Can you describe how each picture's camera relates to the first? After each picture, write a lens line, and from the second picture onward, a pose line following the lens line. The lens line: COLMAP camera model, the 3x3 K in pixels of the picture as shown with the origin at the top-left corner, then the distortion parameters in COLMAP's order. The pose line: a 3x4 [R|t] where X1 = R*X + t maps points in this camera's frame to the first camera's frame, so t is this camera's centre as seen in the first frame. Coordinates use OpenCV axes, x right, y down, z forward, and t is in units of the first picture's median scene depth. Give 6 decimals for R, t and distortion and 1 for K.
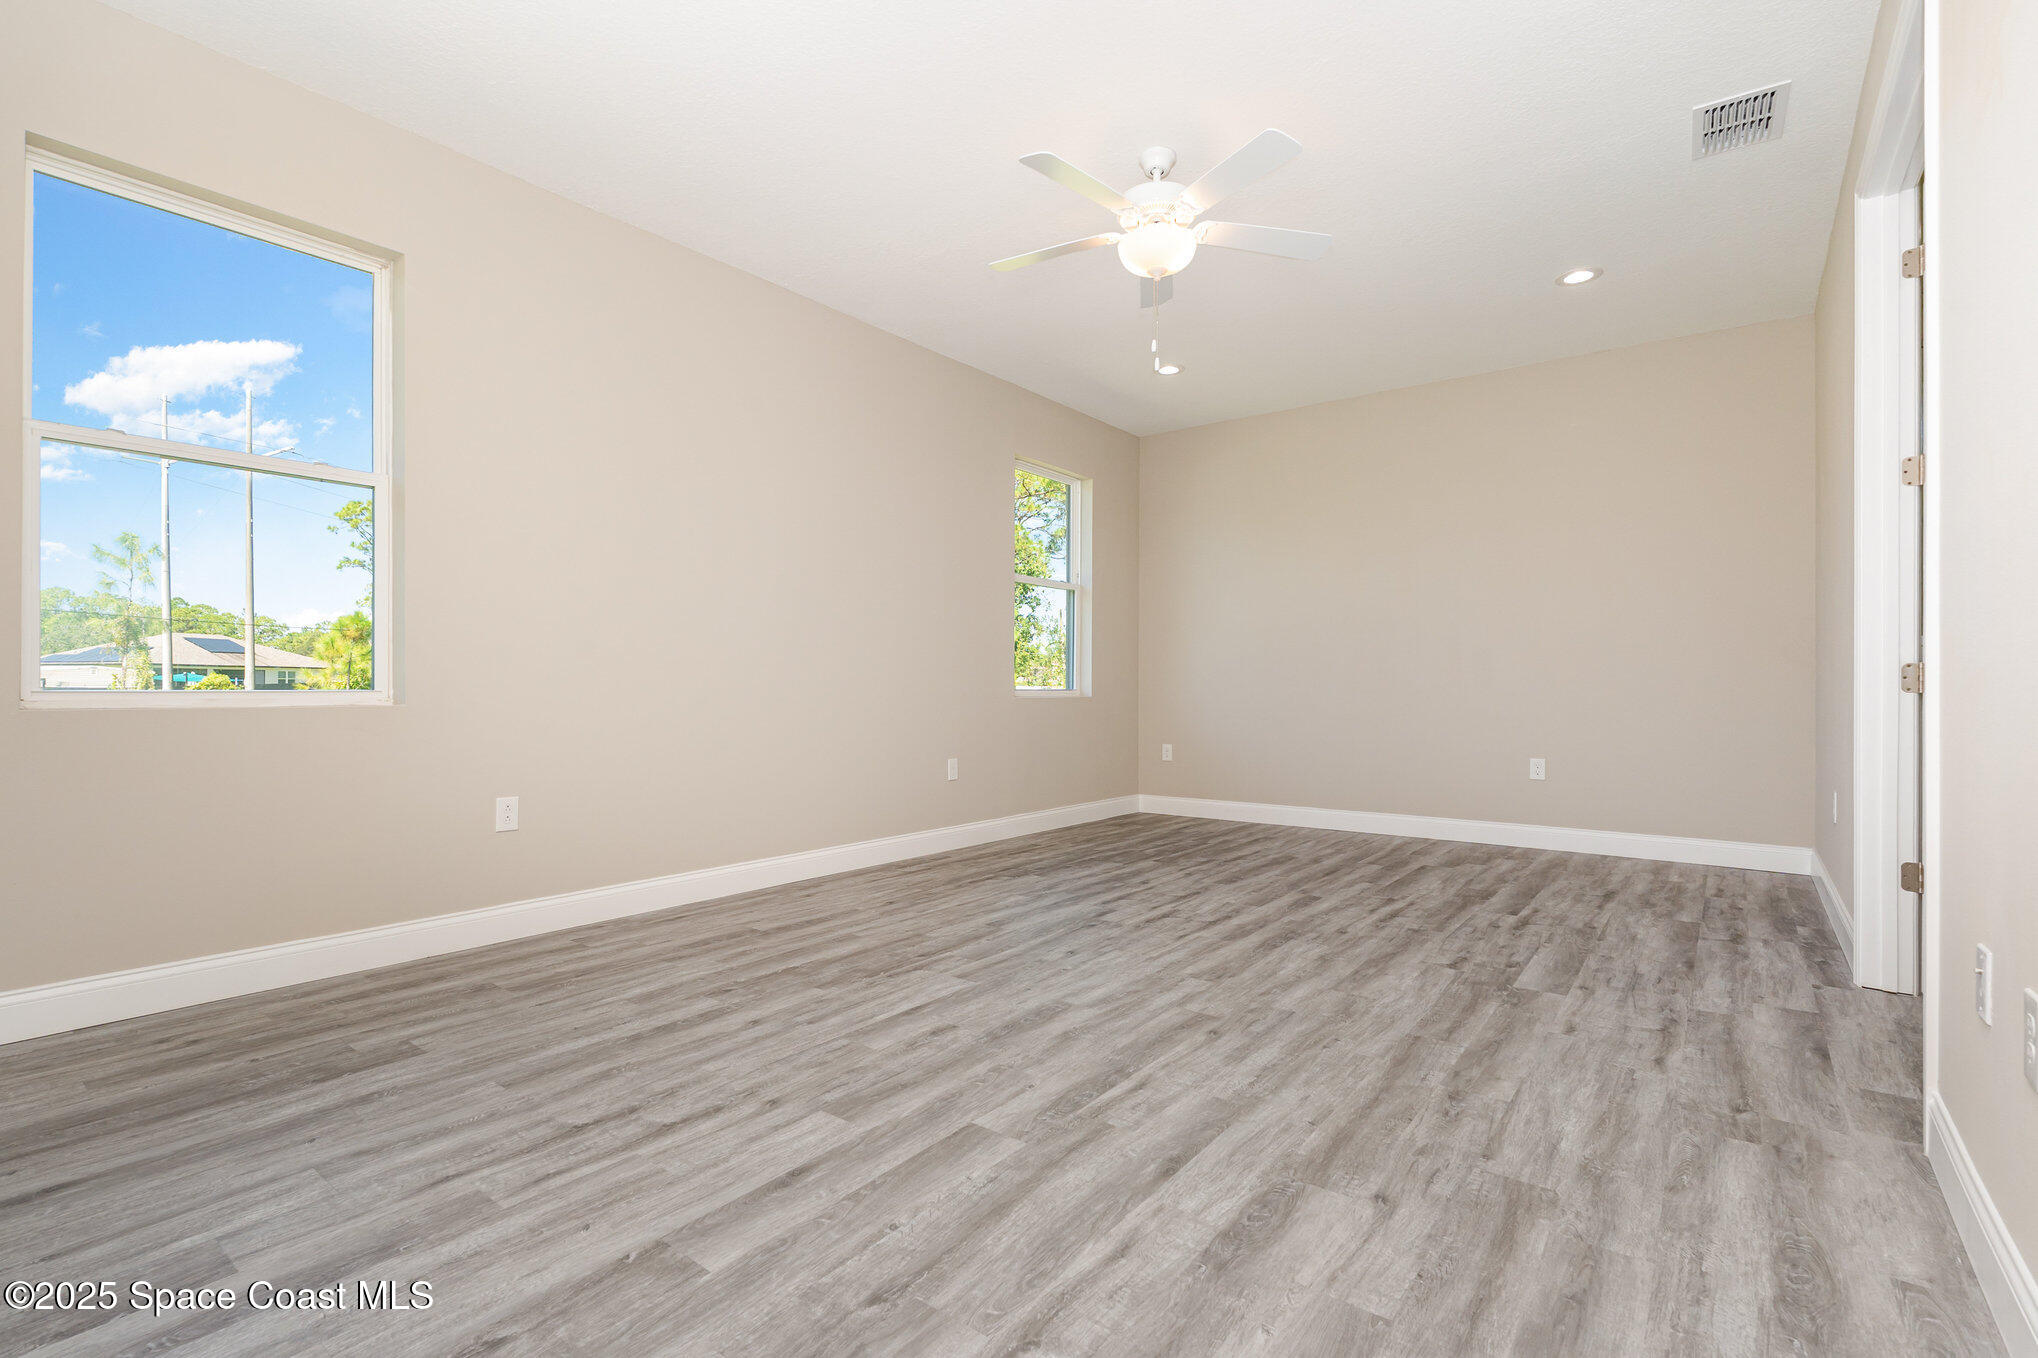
lens RADIAL K [[936.3, 0, 1027.8], [0, 936.3, 699.1], [0, 0, 1]] dist [-0.002569, 0.000332]
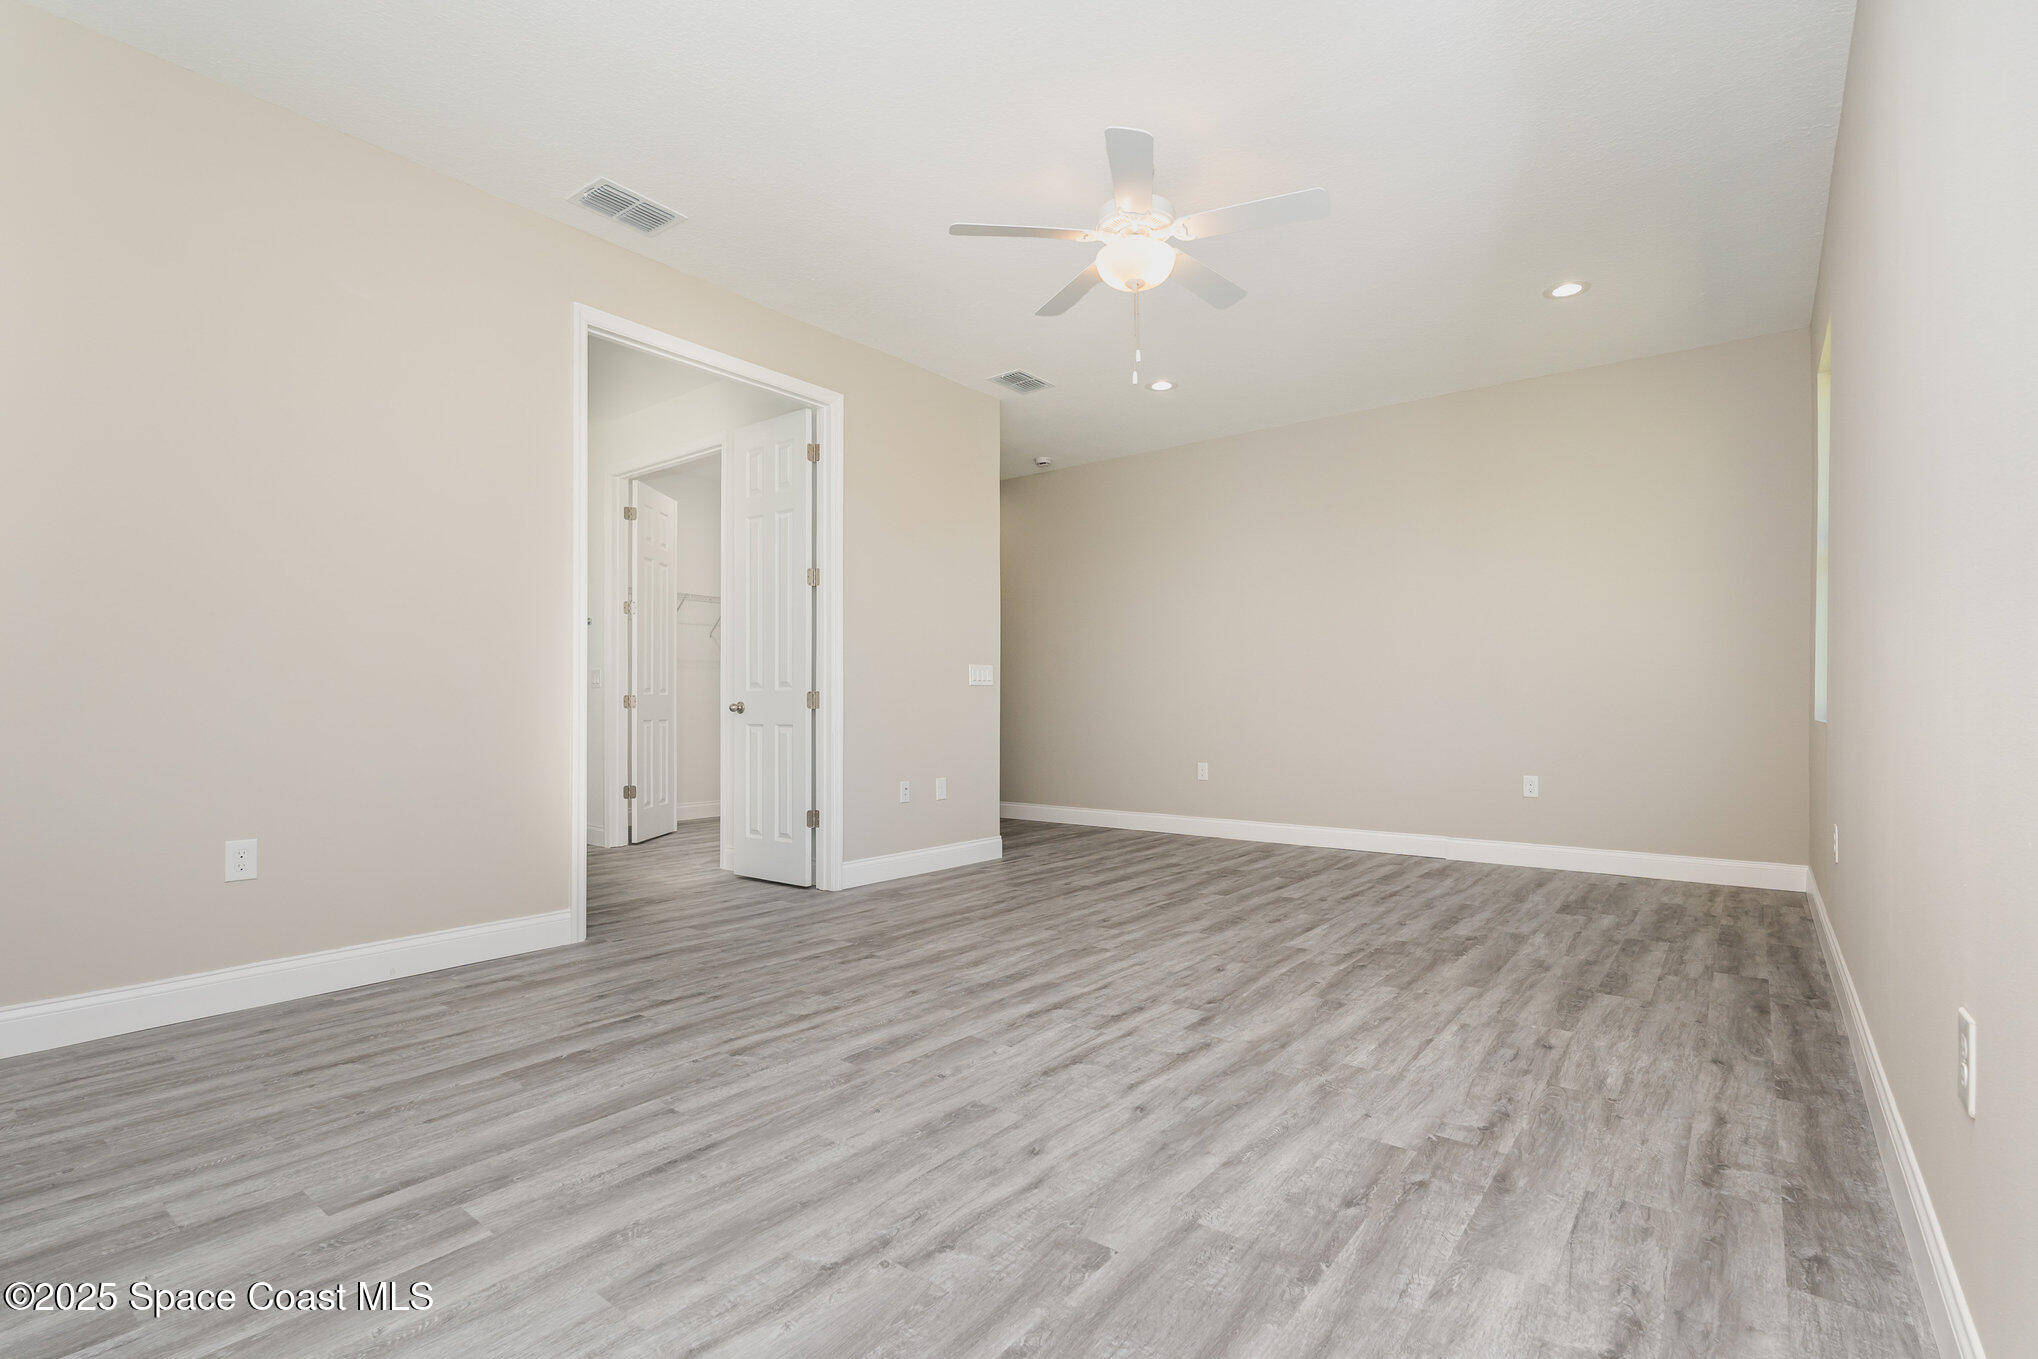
lens RADIAL K [[936.3, 0, 1027.8], [0, 936.3, 699.6], [0, 0, 1]] dist [-0.002569, 0.000332]
pose [[-0.999920, -0.001379, 0.012556, 0.268780], [-0.001322, 0.999989, 0.004514, -0.026087], [-0.012562, 0.004497, -0.999911, 2.243774]]
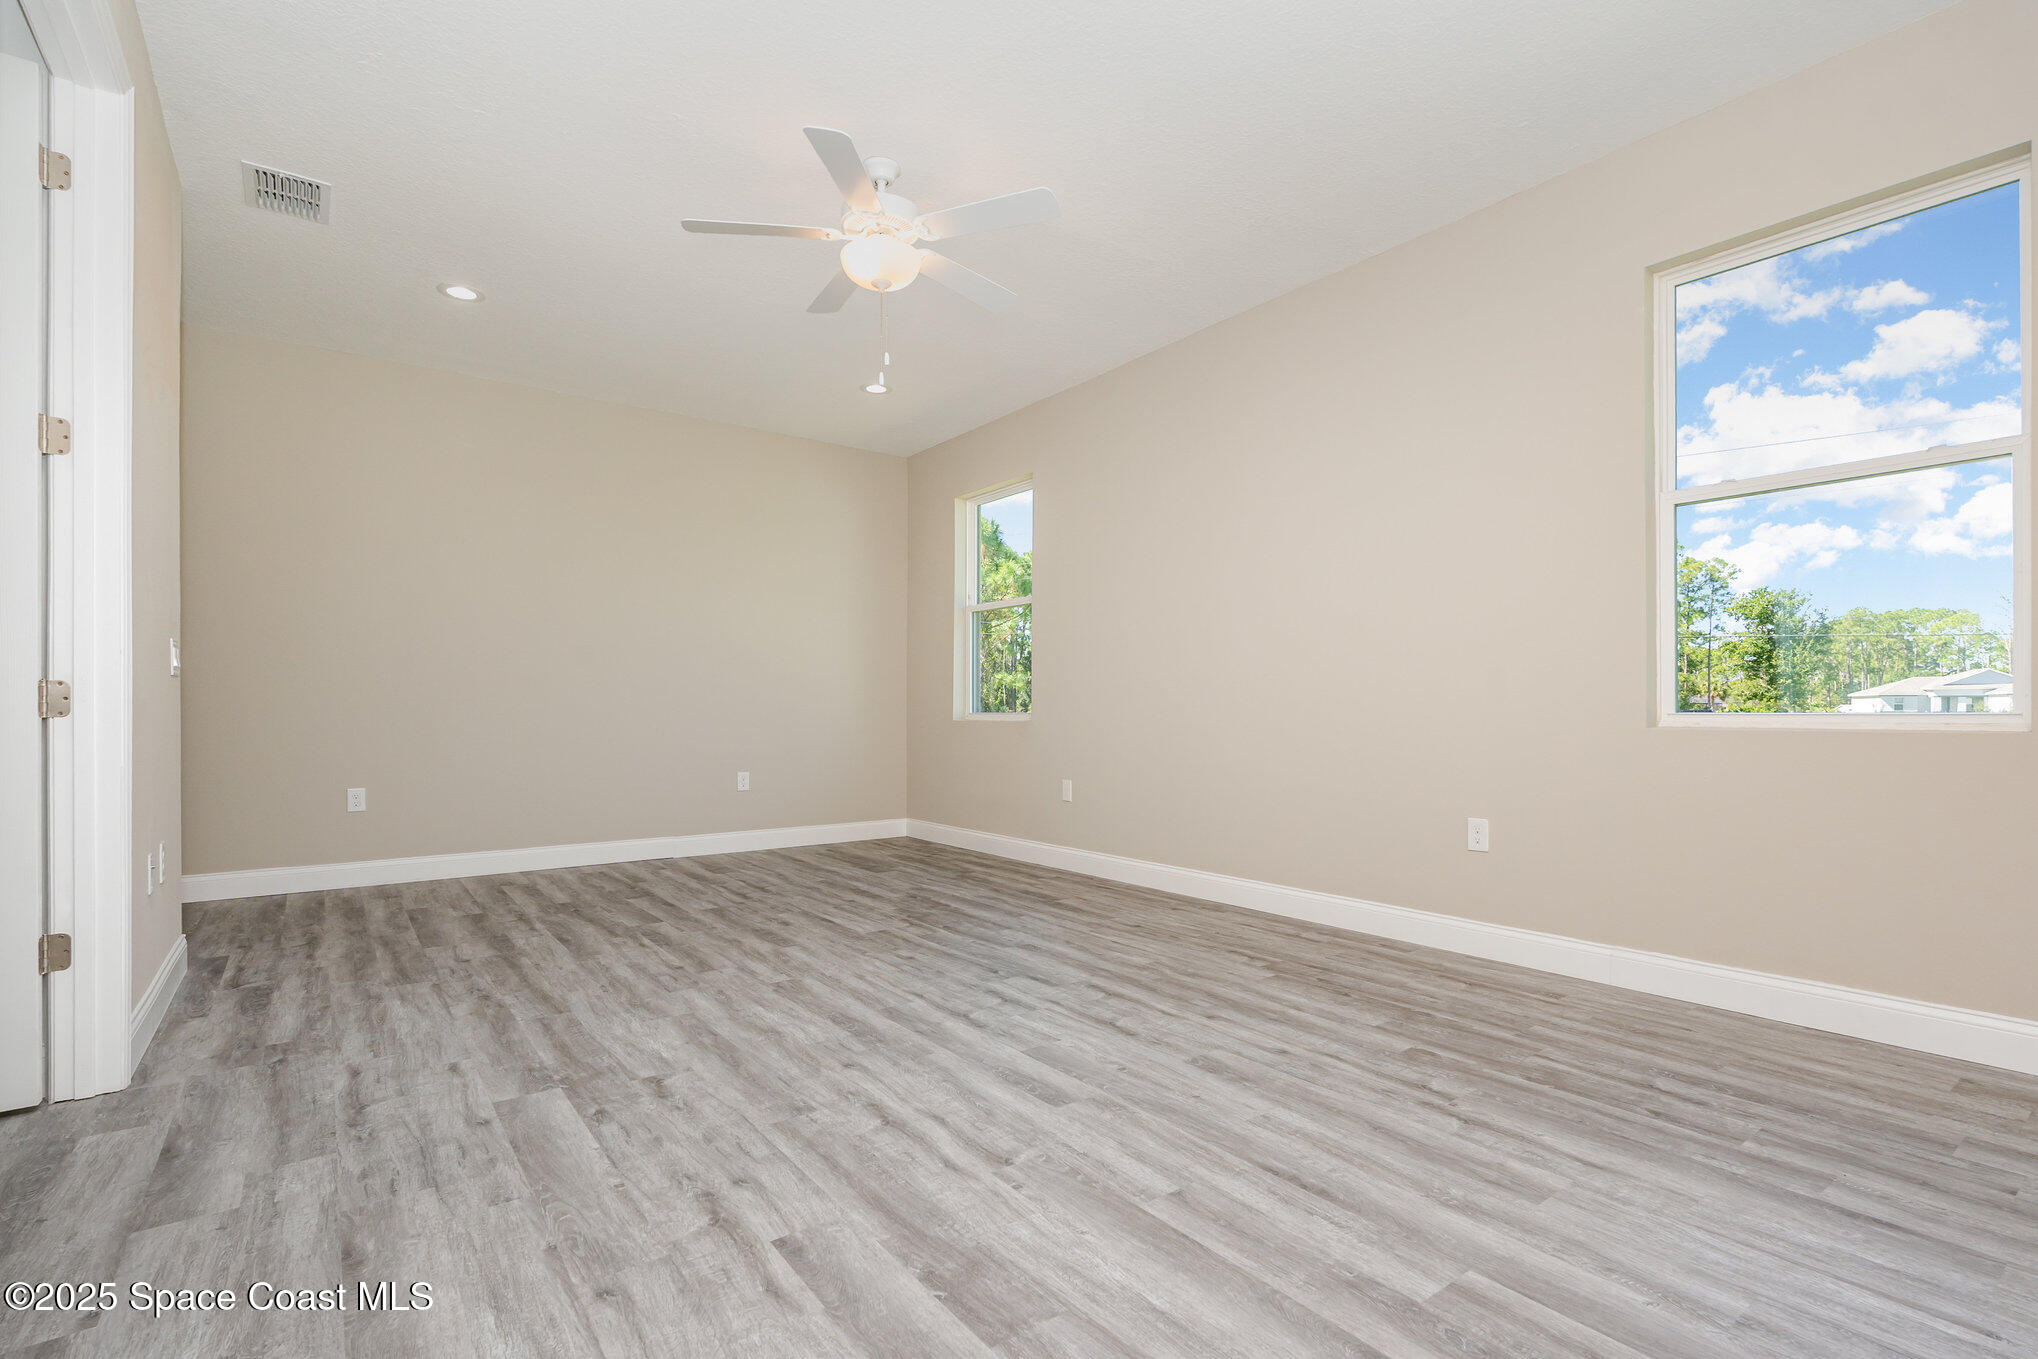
lens RADIAL K [[936.3, 0, 1027.8], [0, 936.3, 699.6], [0, 0, 1]] dist [-0.002569, 0.000332]
pose [[-0.272446, -0.013615, -0.962075, 1.176349], [-0.011394, 0.999875, -0.010923, -0.018934], [0.962104, 0.007986, -0.272567, 1.592439]]
